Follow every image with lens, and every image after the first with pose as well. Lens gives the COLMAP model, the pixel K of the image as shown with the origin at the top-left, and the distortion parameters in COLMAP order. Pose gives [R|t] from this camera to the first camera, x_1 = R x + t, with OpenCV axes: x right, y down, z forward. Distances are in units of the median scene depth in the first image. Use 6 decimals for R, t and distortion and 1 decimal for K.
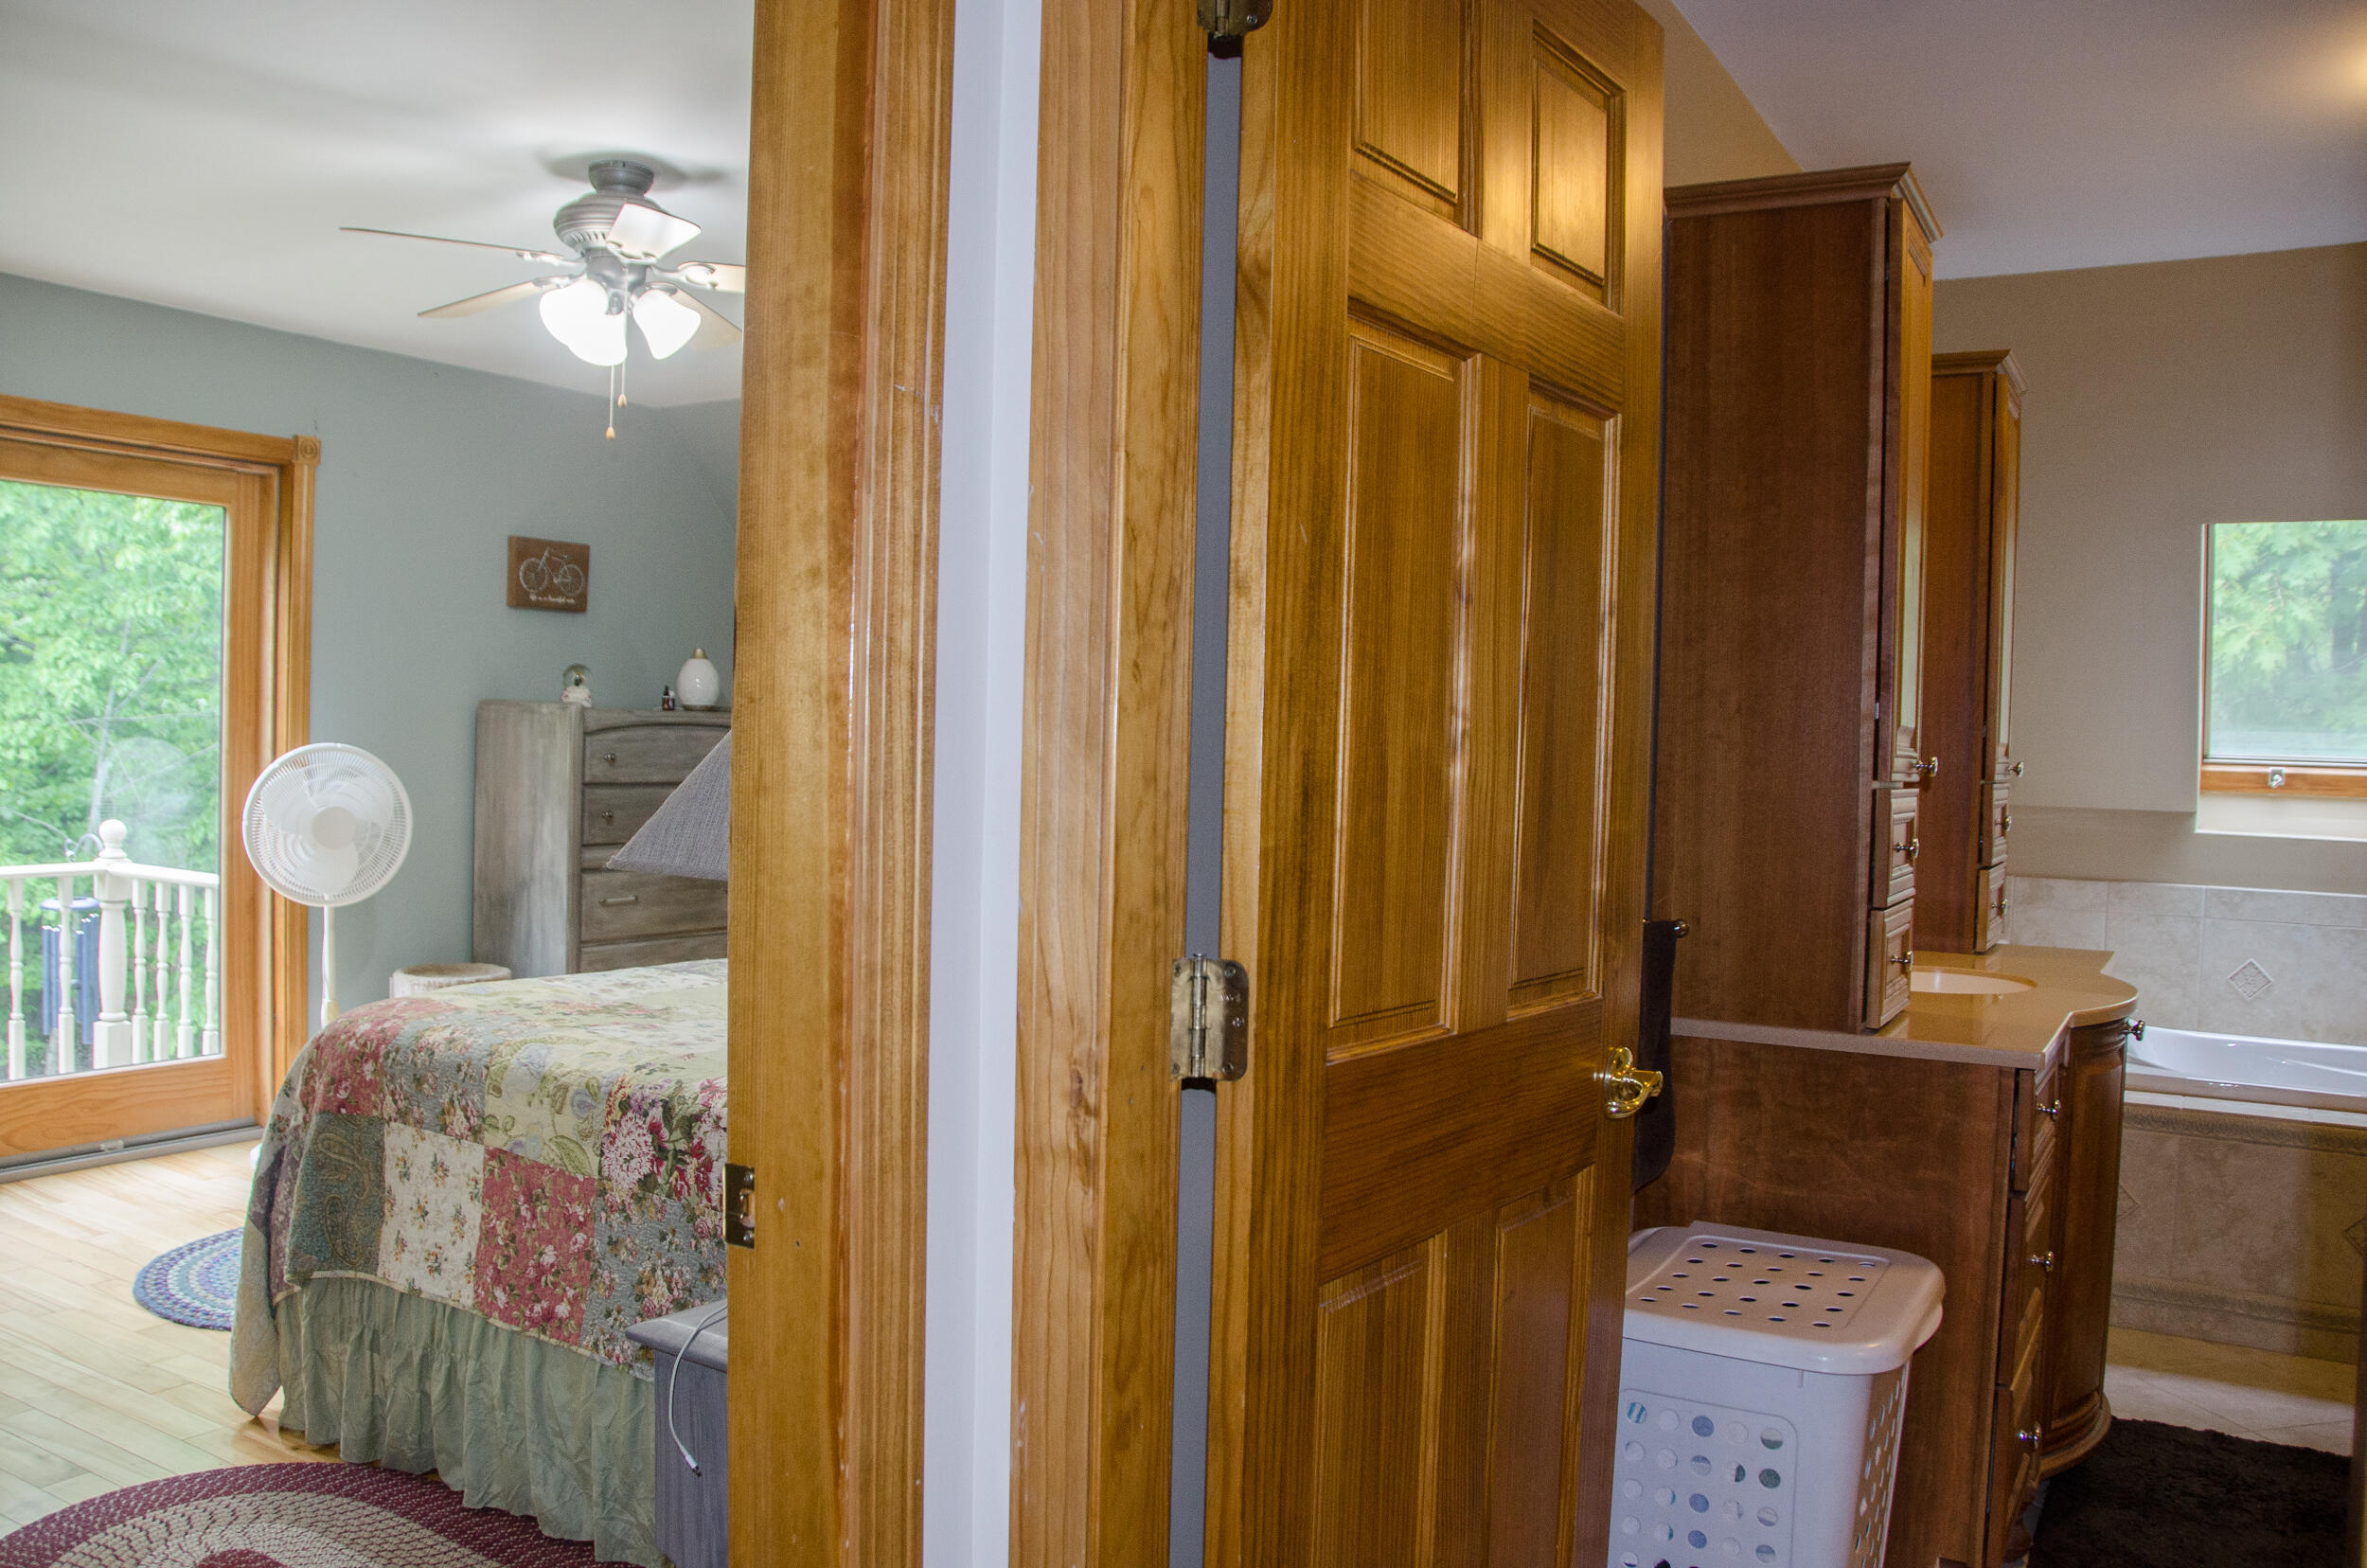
lens RADIAL K [[1867.4, 0, 1178.6], [0, 1867.4, 790.2], [0, 0, 1]] dist [-0.165969, 0.124617]
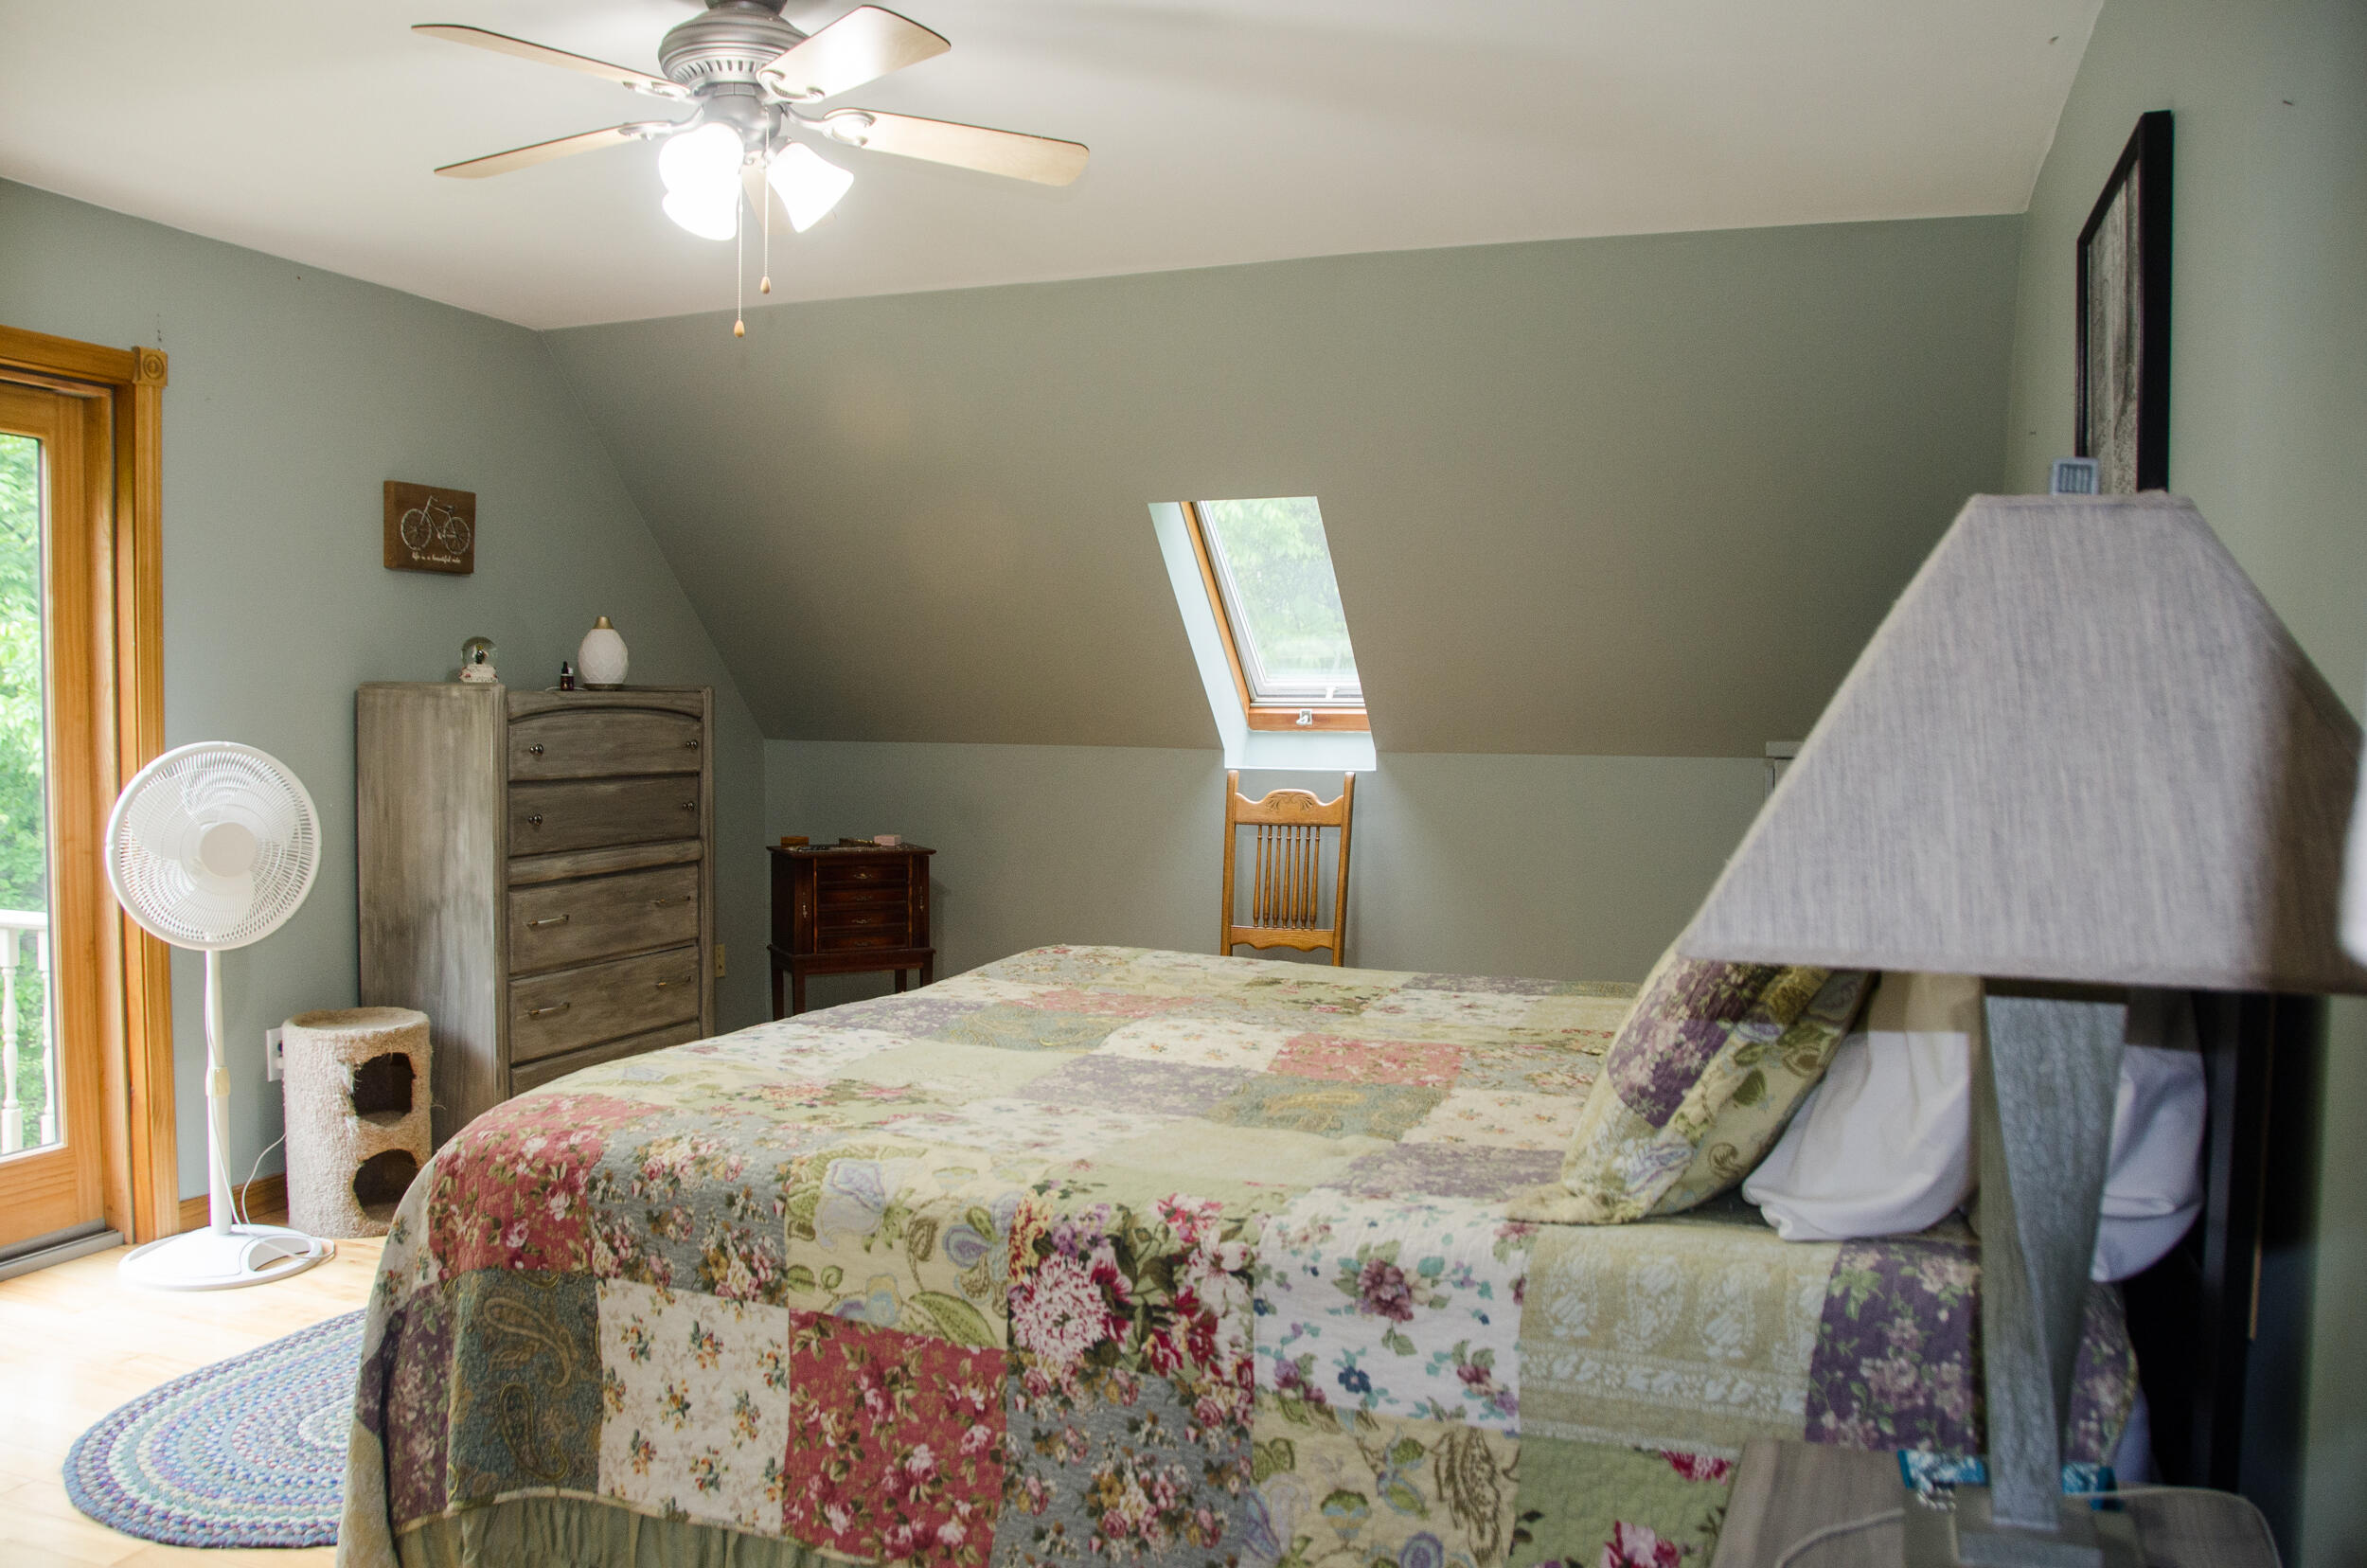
lens RADIAL K [[1867.4, 0, 1179.6], [0, 1867.4, 798.6], [0, 0, 1]] dist [-0.165969, 0.124617]
pose [[0.980526, -0.028812, 0.194266, -0.331066], [0.024405, 0.999389, 0.025037, -0.016222], [-0.194869, -0.019809, 0.980629, 0.246393]]
